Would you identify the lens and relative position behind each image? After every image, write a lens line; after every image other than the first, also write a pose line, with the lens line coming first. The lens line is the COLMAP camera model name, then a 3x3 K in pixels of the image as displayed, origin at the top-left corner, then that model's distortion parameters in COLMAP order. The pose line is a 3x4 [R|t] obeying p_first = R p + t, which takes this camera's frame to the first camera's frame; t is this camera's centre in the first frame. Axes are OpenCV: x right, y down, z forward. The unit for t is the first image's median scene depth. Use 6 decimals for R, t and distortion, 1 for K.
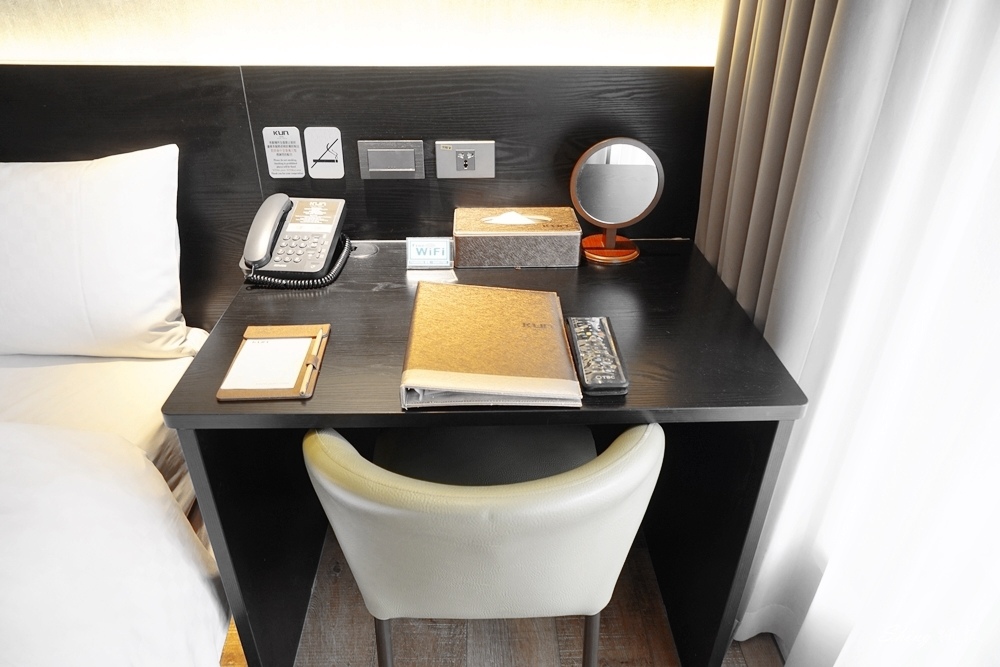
lens RADIAL K [[662.4, 0, 500.0], [0, 662.4, 333.5], [0, 0, 1]] dist [-0.008077, 0.000742]
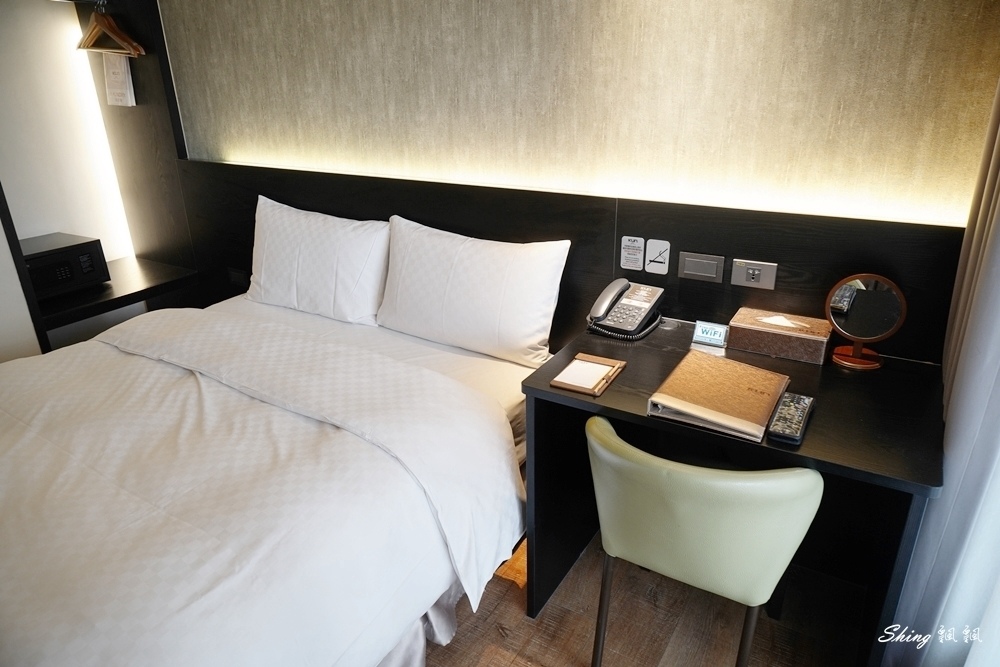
lens RADIAL K [[662.4, 0, 500.0], [0, 662.4, 333.5], [0, 0, 1]] dist [-0.008077, 0.000742]
pose [[0.832866, 0.185711, -0.521388, 0.254528], [-0.254744, 0.964939, -0.063230, 0.081689], [0.491366, 0.185482, 0.850974, -0.423524]]
